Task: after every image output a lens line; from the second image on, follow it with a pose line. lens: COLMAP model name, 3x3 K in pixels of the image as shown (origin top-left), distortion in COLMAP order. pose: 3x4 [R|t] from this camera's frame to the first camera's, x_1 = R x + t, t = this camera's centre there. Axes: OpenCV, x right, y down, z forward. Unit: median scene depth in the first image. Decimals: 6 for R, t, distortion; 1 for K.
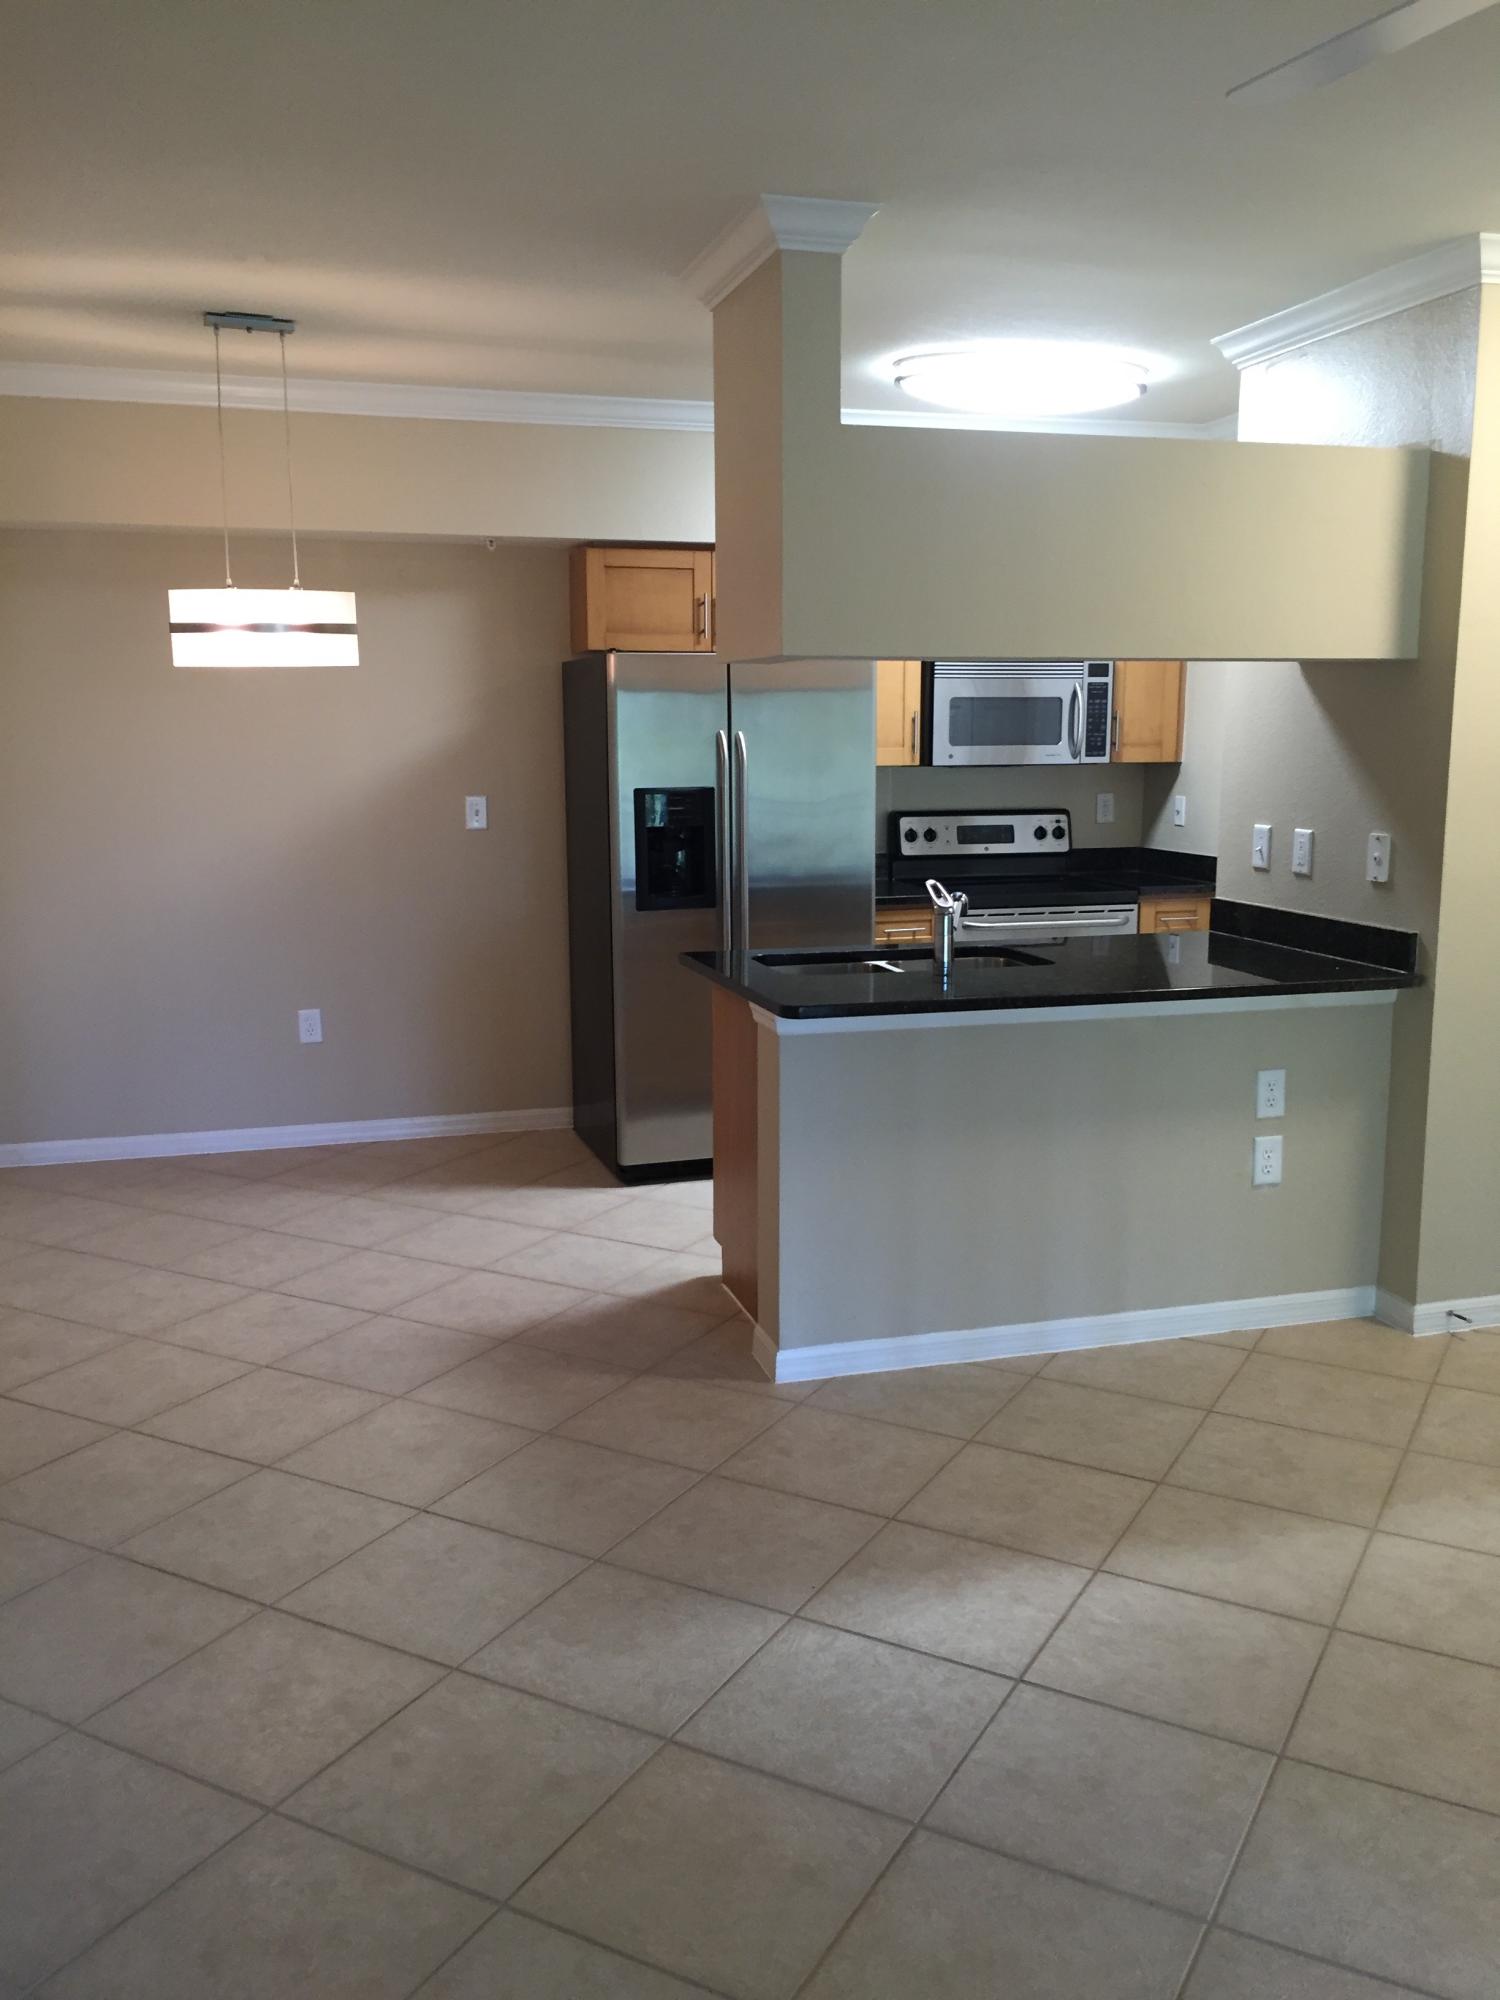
lens RADIAL K [[1712.0, 0, 747.8], [0, 1712.0, 1010.5], [0, 0, 1]] dist [0.074533, -0.081894]
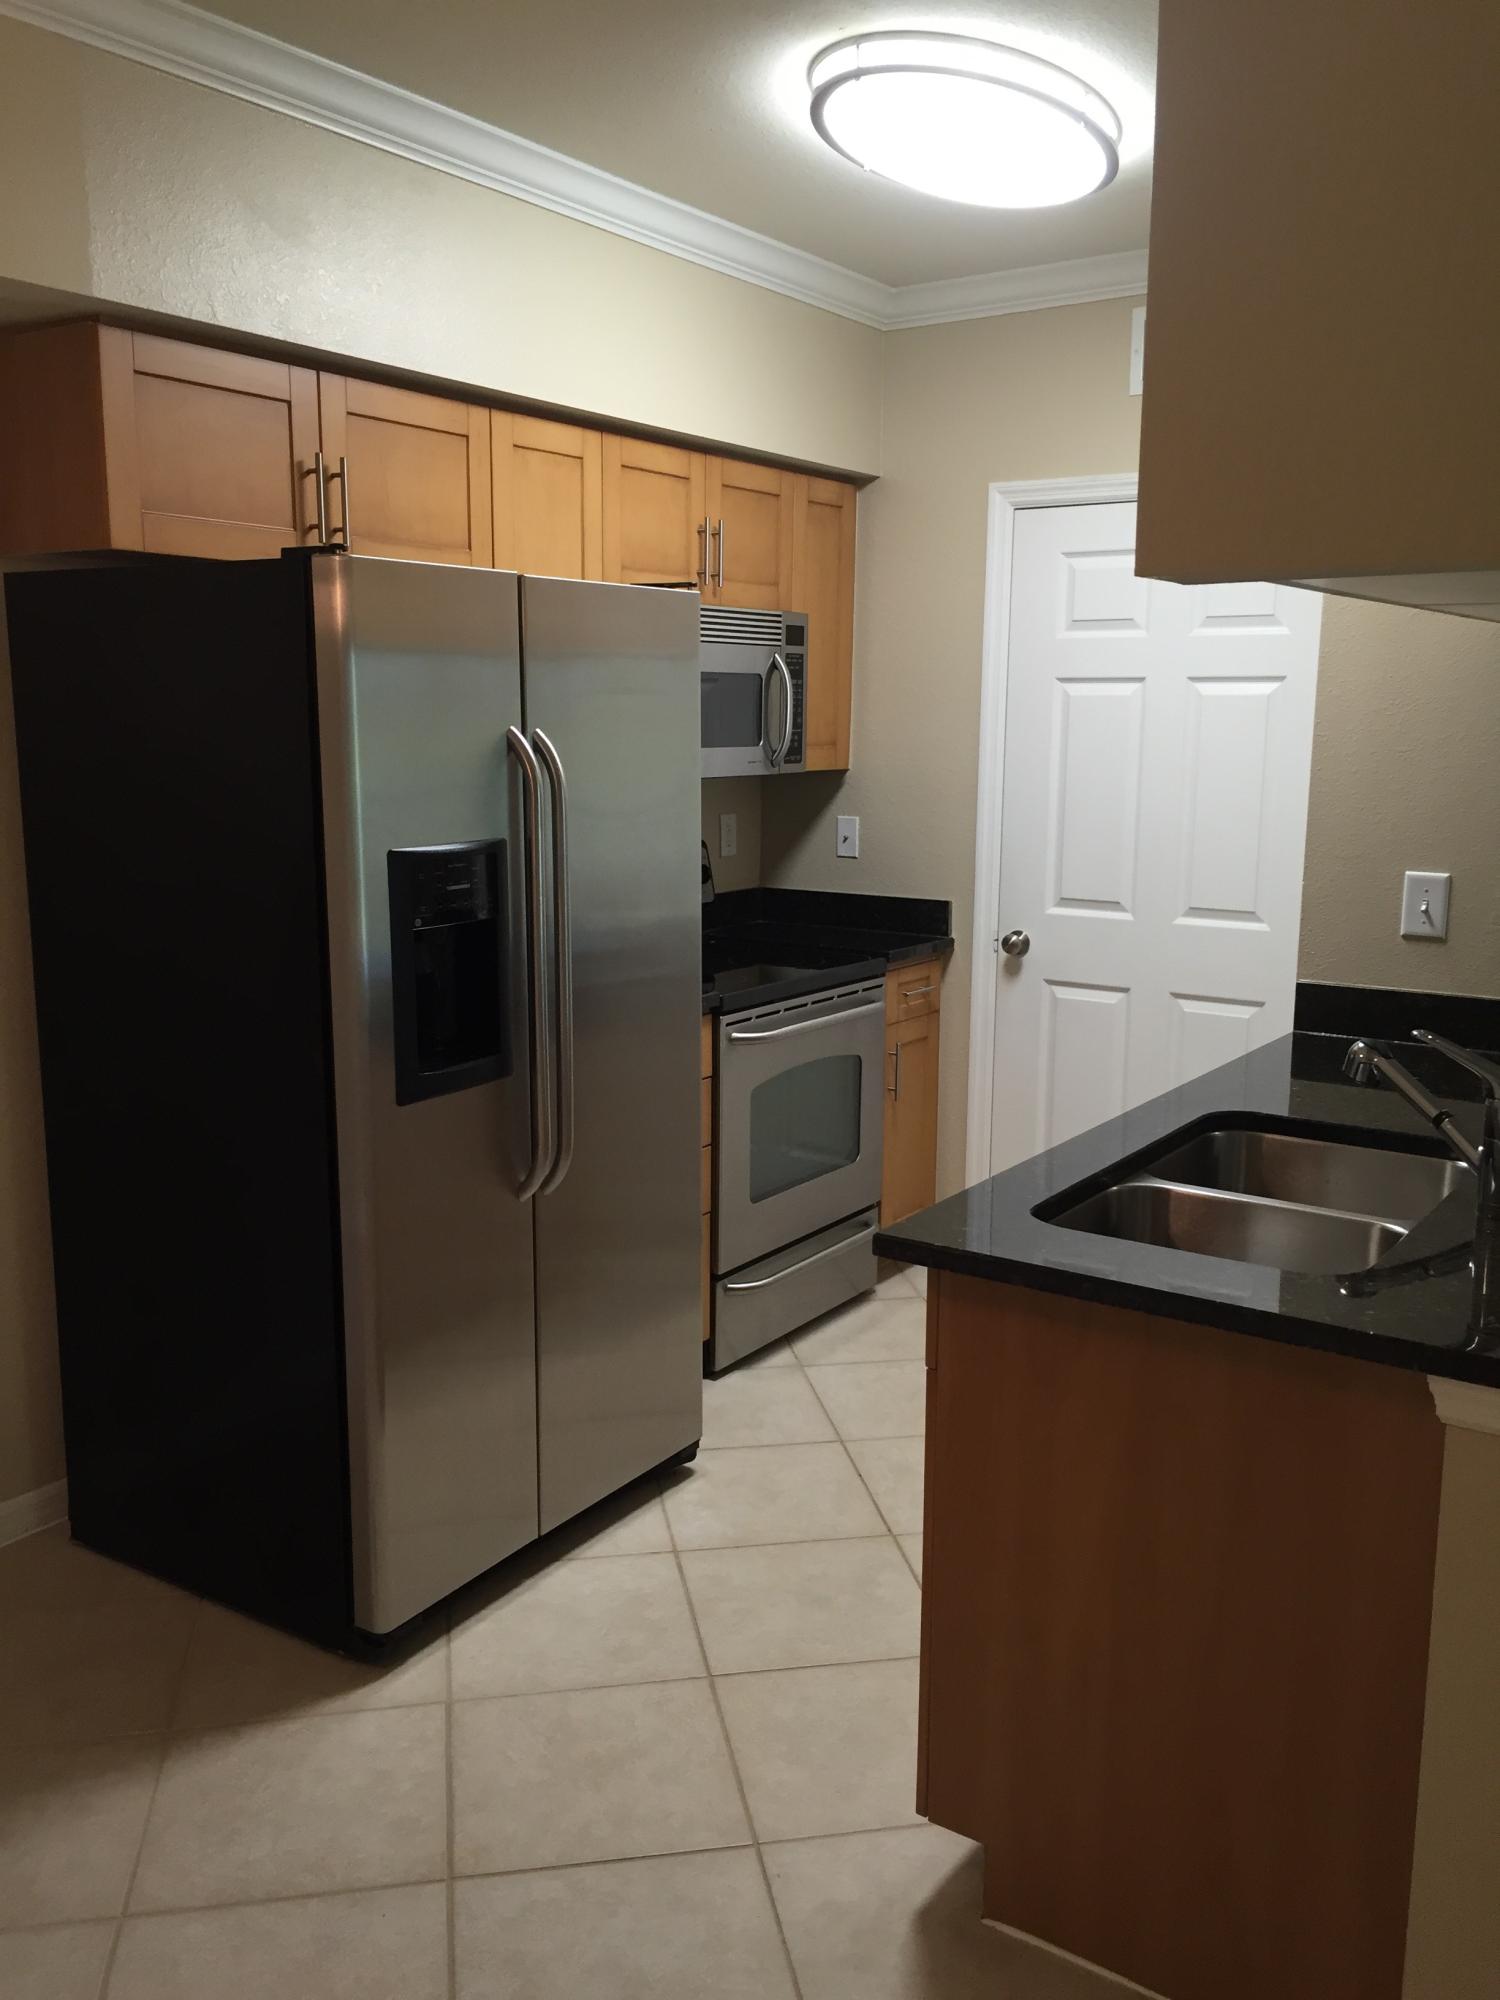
lens RADIAL K [[1712.0, 0, 747.8], [0, 1712.0, 1010.5], [0, 0, 1]] dist [0.074533, -0.081894]
pose [[0.772921, -0.103223, 0.626050, -0.335489], [0.096375, 0.994329, 0.044961, -0.113813], [-0.627141, 0.025584, 0.778486, 0.670307]]
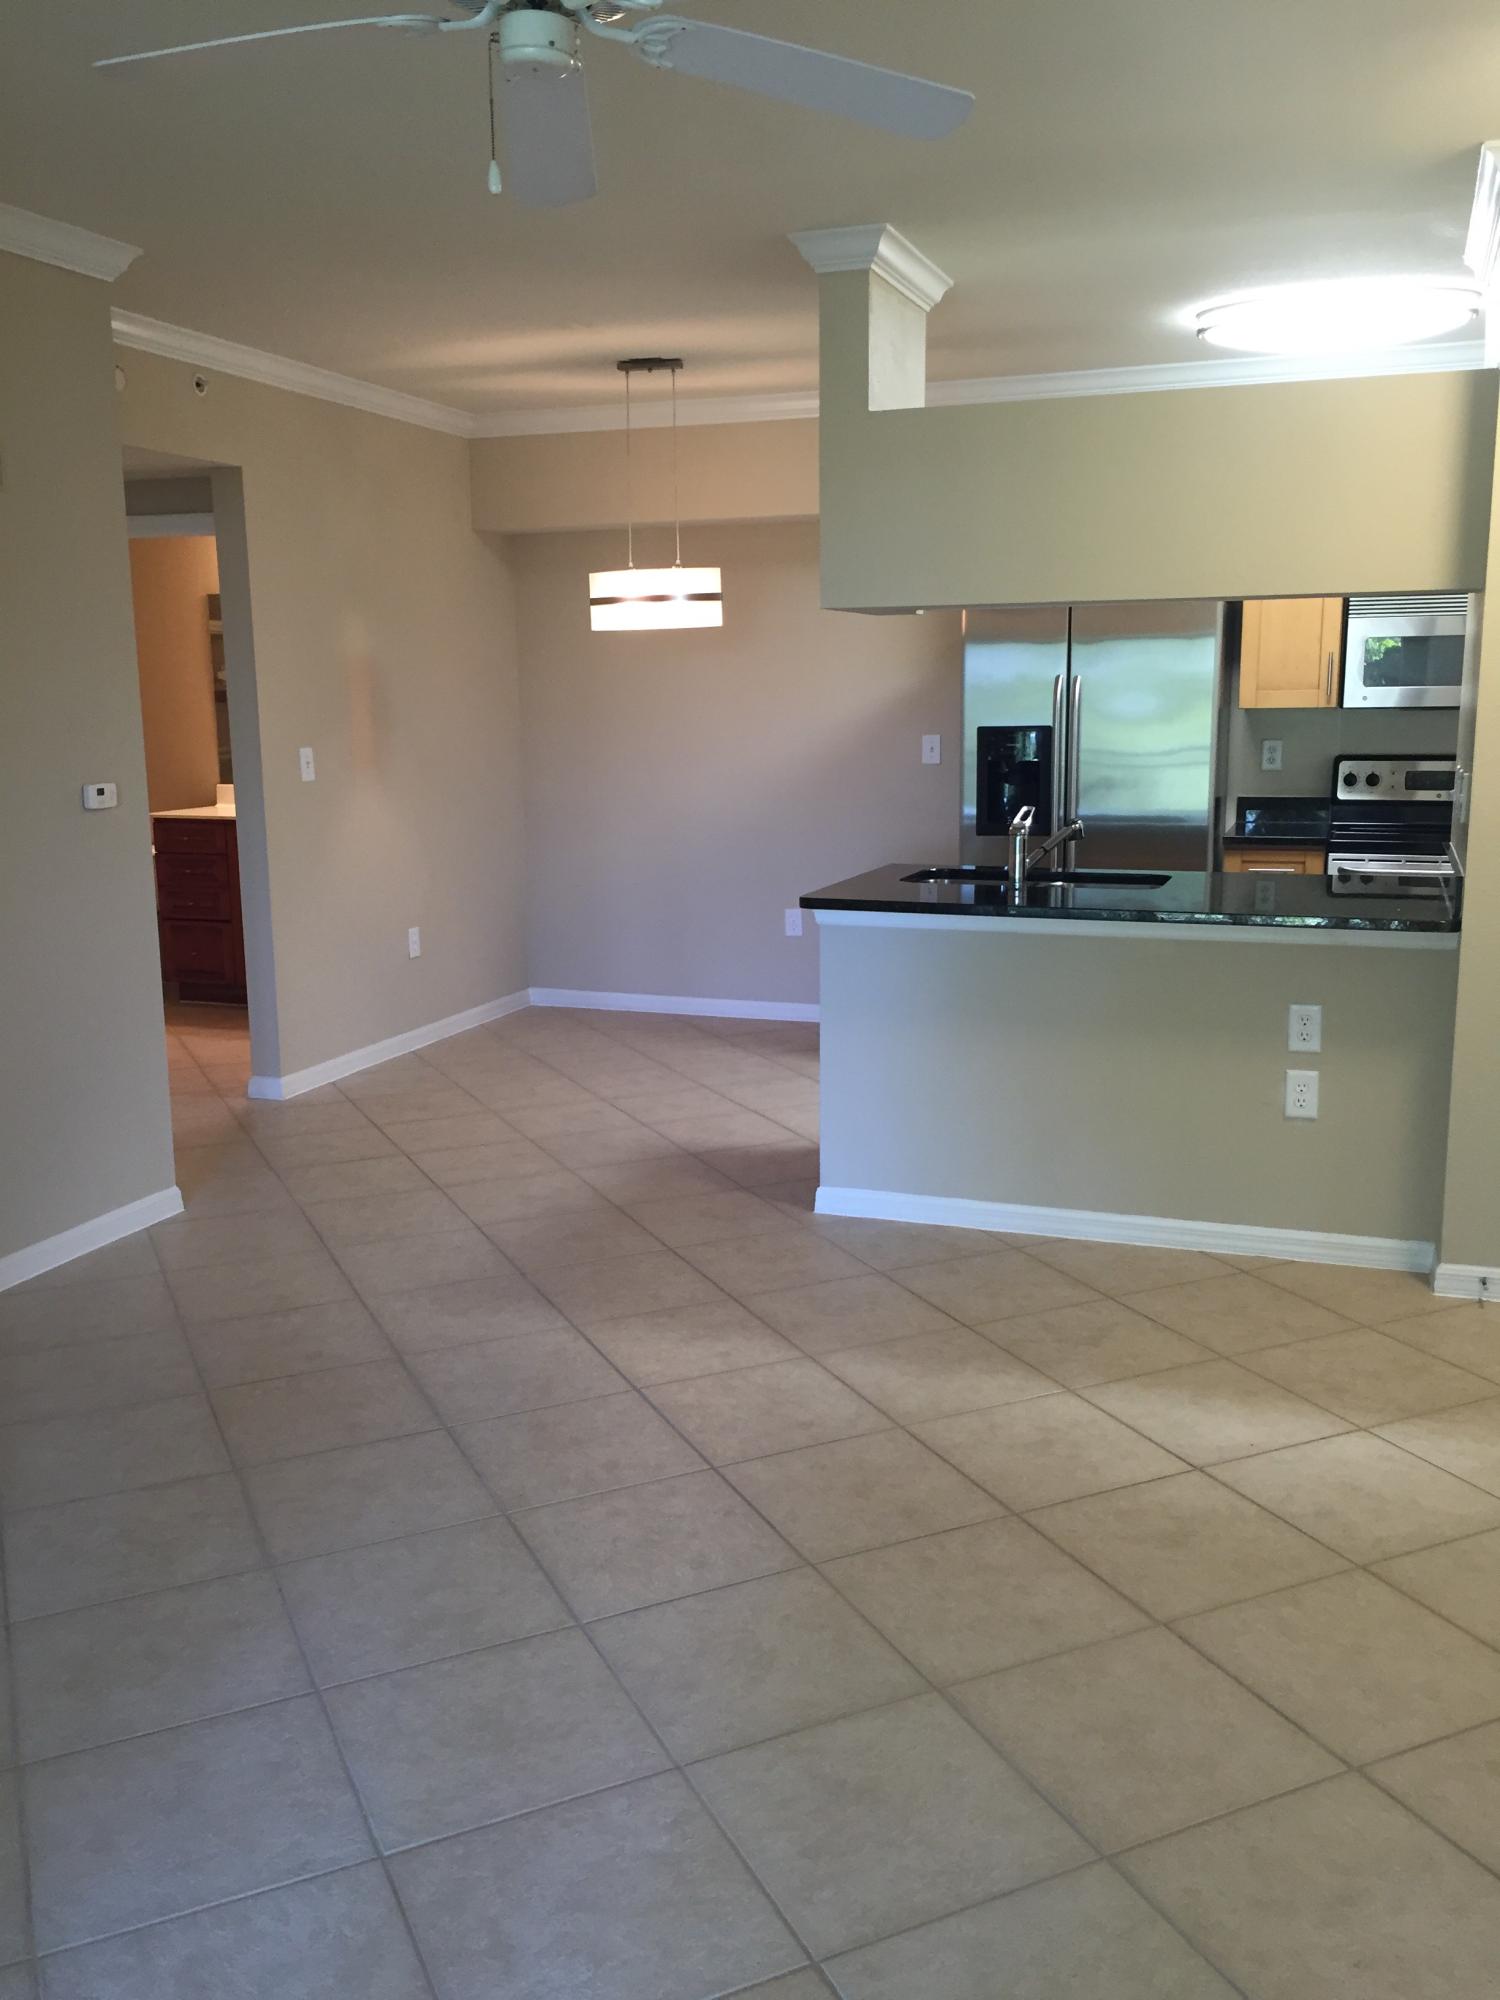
lens RADIAL K [[1712.0, 0, 747.8], [0, 1712.0, 1010.5], [0, 0, 1]] dist [0.074533, -0.081894]
pose [[0.805529, 0.105234, -0.583137, 0.575085], [-0.091895, 0.994383, 0.052508, 0.013659], [0.585387, 0.011290, 0.810675, -0.010603]]
